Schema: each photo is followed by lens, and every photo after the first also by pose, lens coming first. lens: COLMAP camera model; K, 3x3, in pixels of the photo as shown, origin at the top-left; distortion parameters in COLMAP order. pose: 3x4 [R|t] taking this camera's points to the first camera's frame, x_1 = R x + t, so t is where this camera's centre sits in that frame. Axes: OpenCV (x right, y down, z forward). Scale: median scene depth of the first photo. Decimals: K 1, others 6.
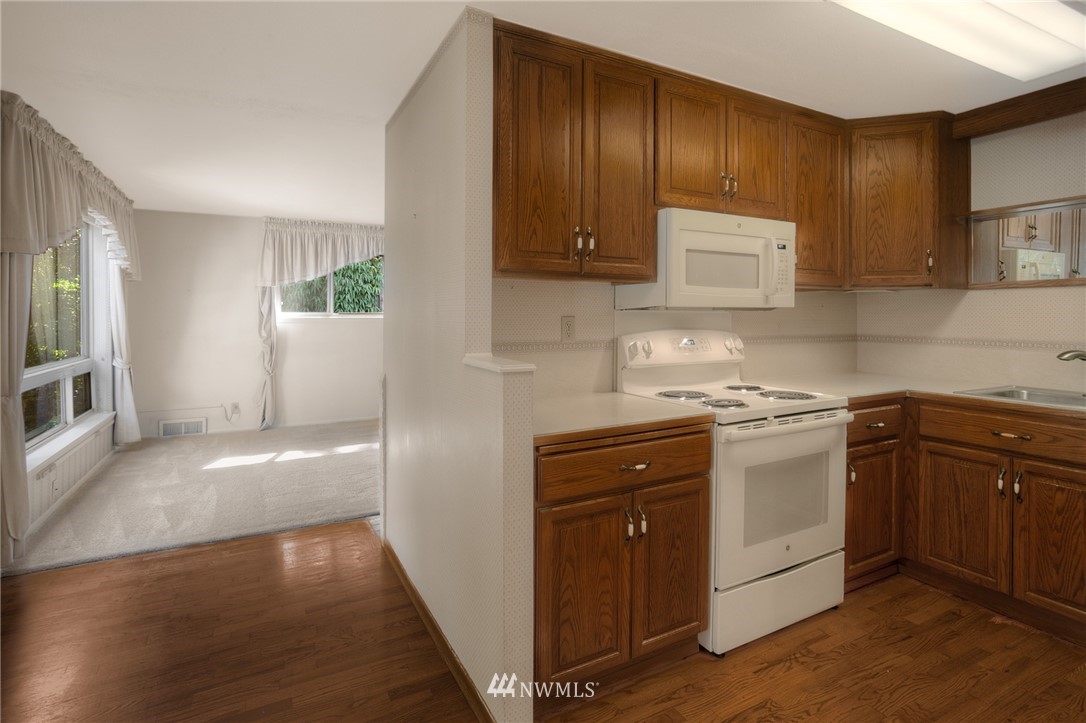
lens RADIAL K [[536.9, 0, 536.1], [0, 536.9, 320.8], [0, 0, 1]] dist [-0.047368, 0.025787]
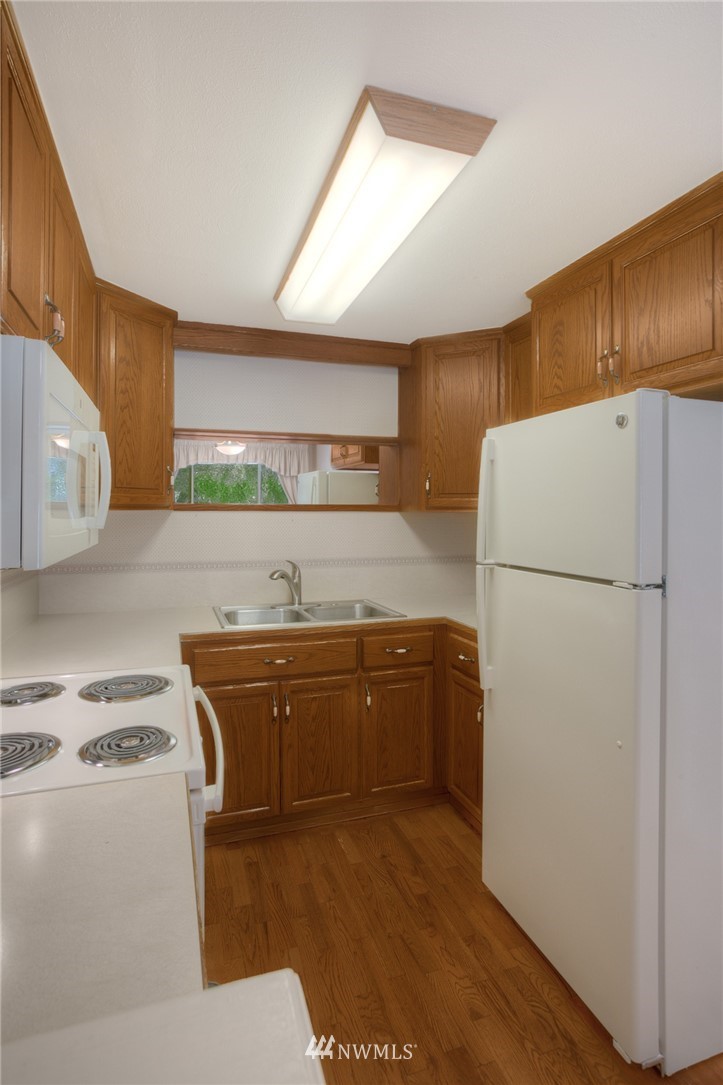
lens RADIAL K [[559.0, 0, 360.7], [0, 559.0, 517.9], [0, 0, 1]] dist [-0.053610, 0.029893]
pose [[0.149163, -0.011929, 0.988741, -0.125723], [0.009661, 0.999897, 0.010606, -0.063312], [-0.988765, 0.007970, 0.149263, 0.617928]]
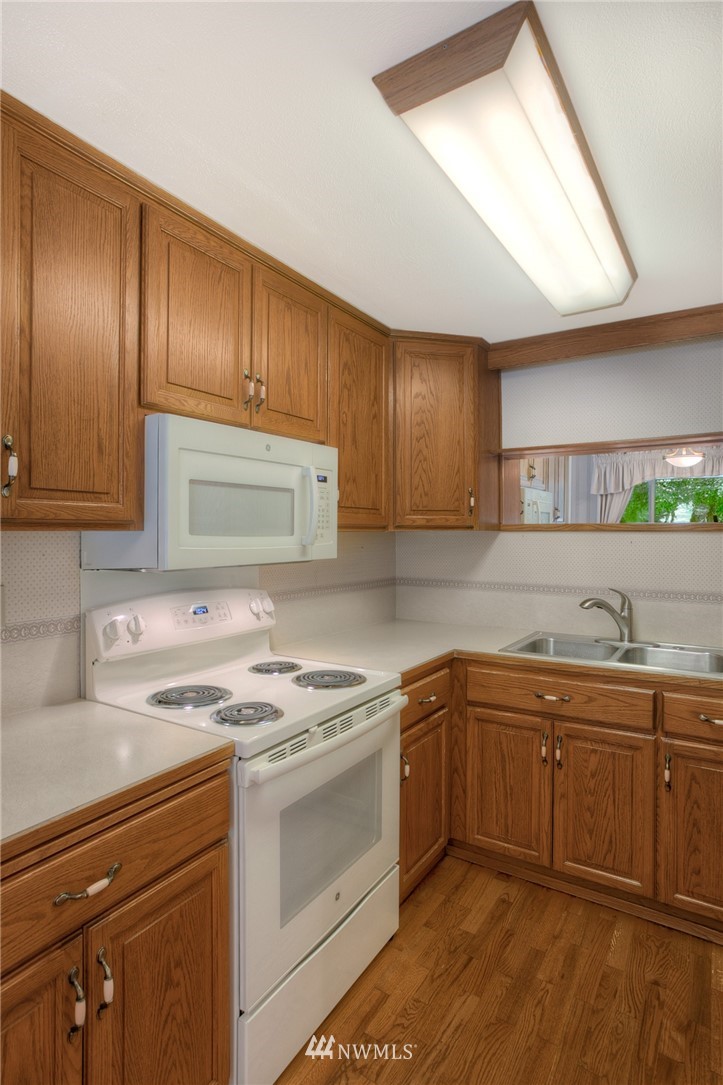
lens RADIAL K [[571.5, 0, 355.6], [0, 571.5, 539.2], [0, 0, 1]] dist [-0.059298, 0.039024]
pose [[0.870322, -0.006467, 0.492441, 0.107070], [0.005901, 0.999979, 0.002702, -0.057718], [-0.492448, 0.000554, 0.870342, 0.279628]]
